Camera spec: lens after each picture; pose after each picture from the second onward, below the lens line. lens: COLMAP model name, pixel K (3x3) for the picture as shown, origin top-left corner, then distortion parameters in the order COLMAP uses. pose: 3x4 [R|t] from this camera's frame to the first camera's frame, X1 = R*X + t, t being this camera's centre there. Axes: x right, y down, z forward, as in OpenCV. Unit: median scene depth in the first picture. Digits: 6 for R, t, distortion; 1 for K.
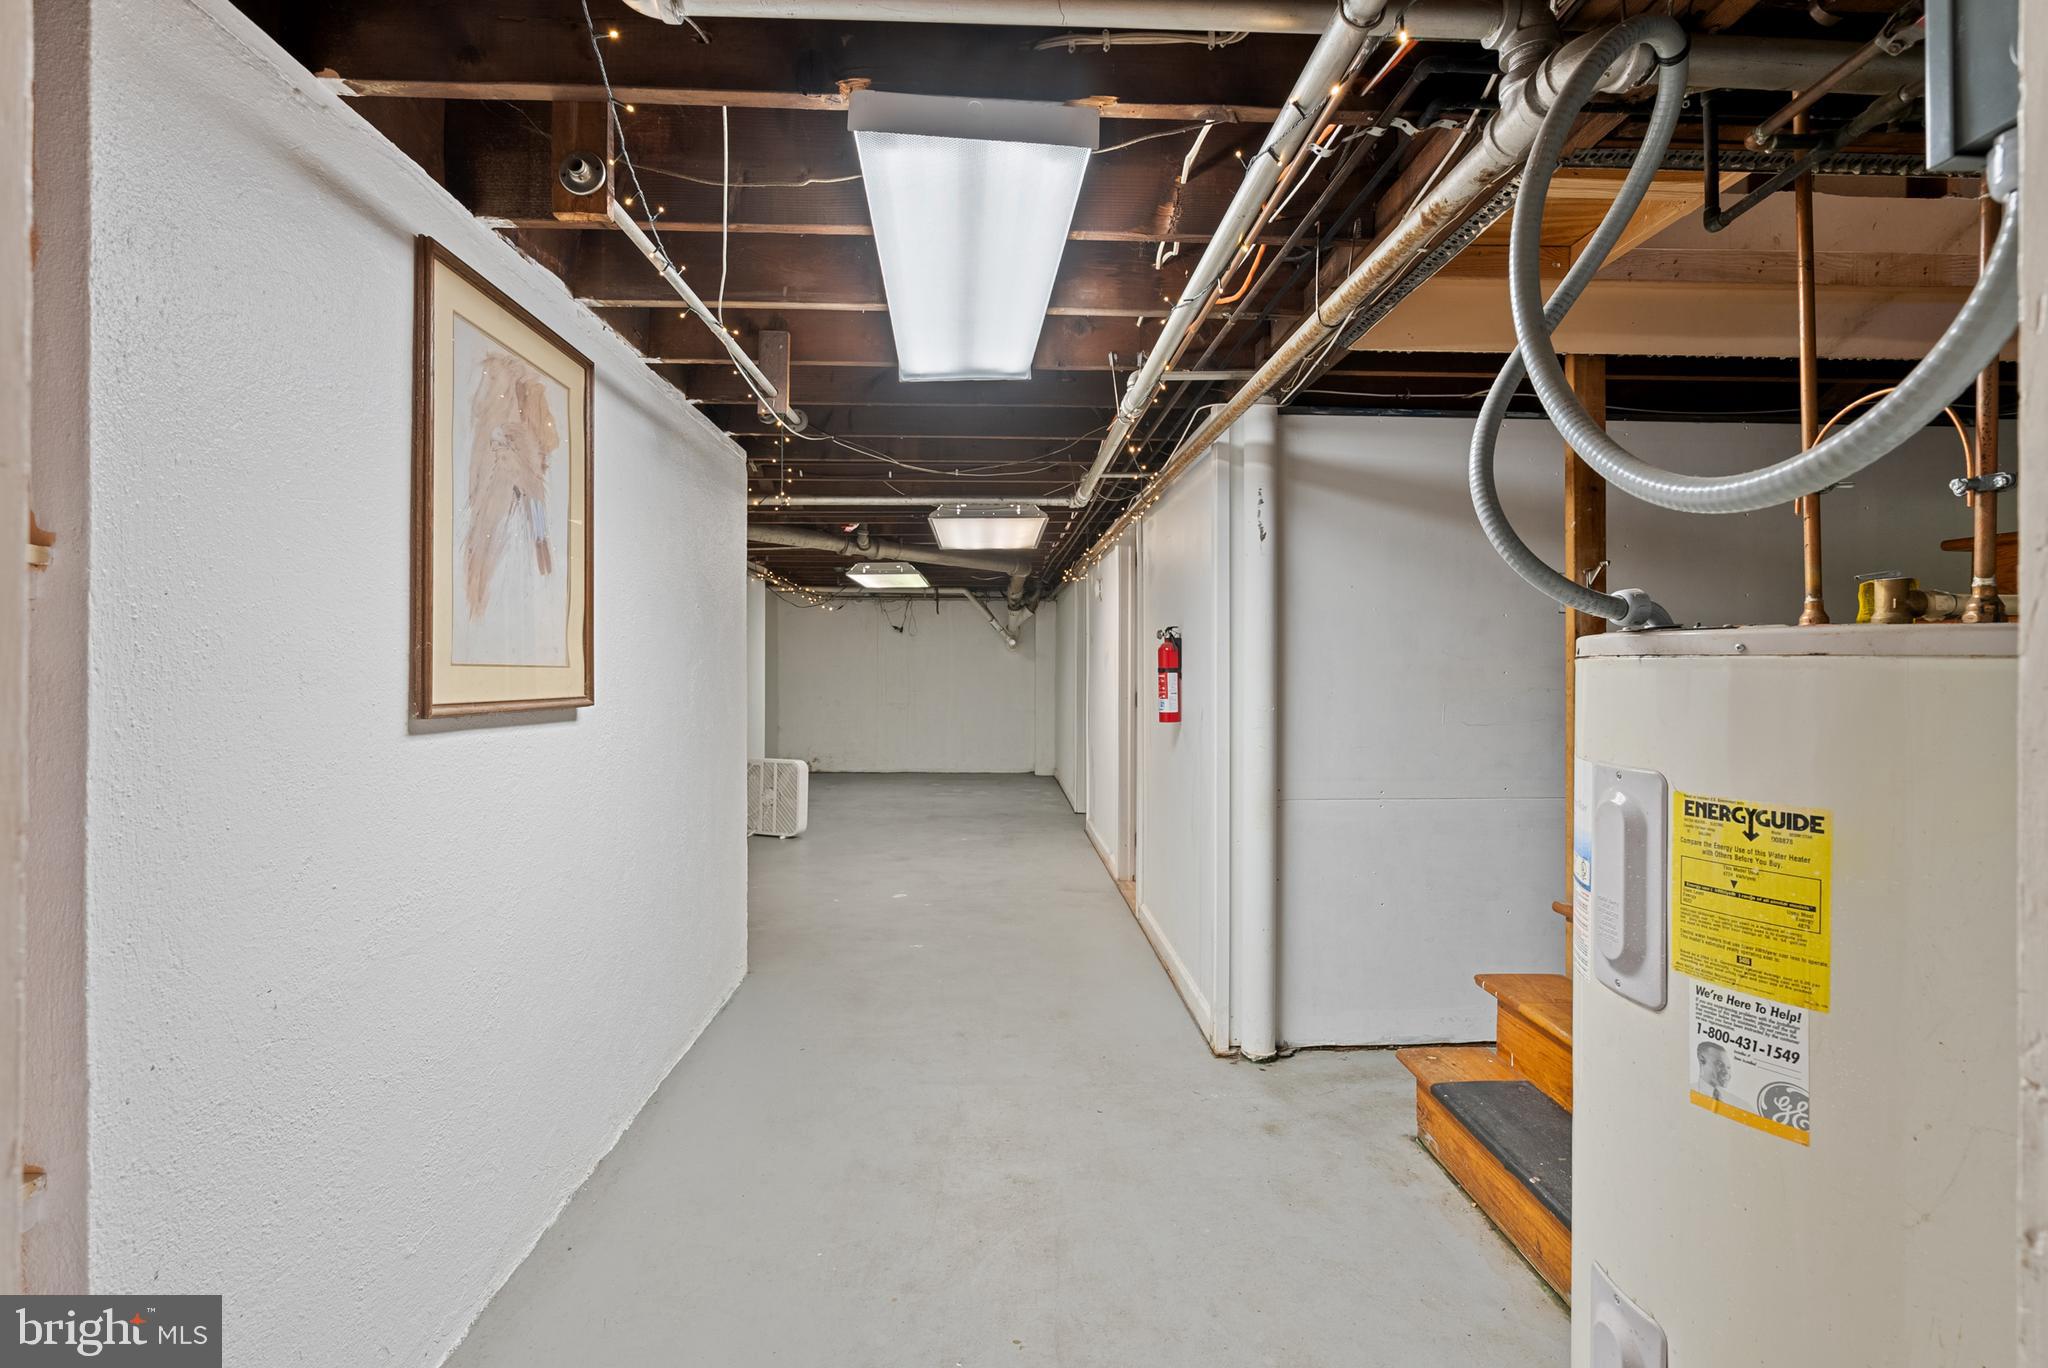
lens RADIAL K [[933.6, 0, 1027.9], [0, 933.6, 671.0], [0, 0, 1]] dist [-0.003053, 0.001371]
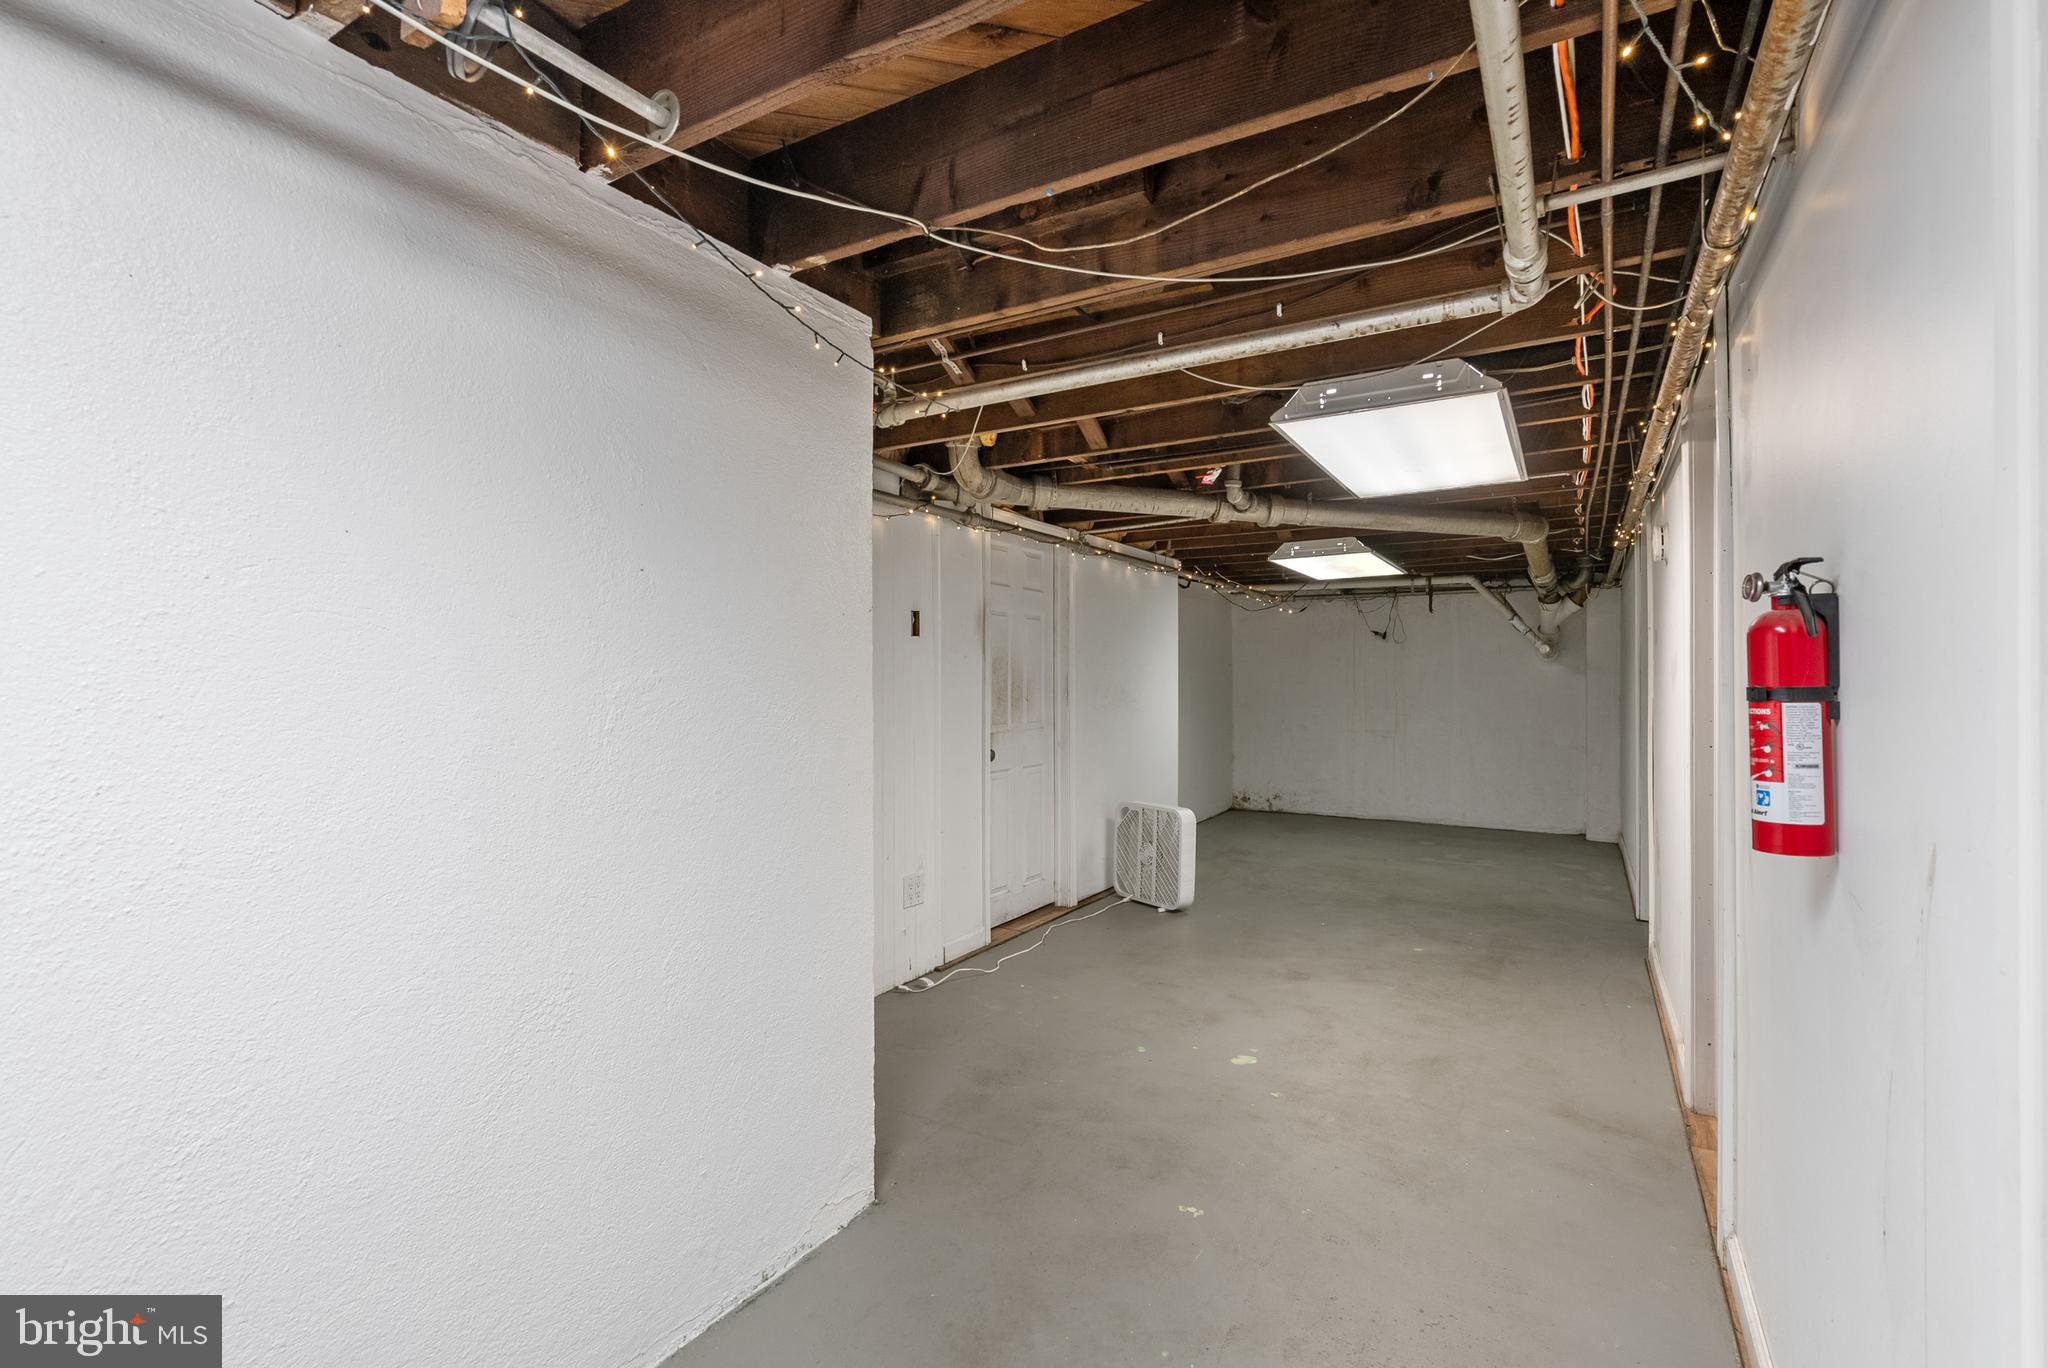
lens RADIAL K [[933.6, 0, 1030.1], [0, 933.6, 677.9], [0, 0, 1]] dist [-0.003053, 0.001371]
pose [[0.841480, -0.001045, -0.540288, 0.048709], [-0.004688, 0.999946, -0.009235, -0.001071], [0.540268, 0.010303, 0.841430, 0.273155]]
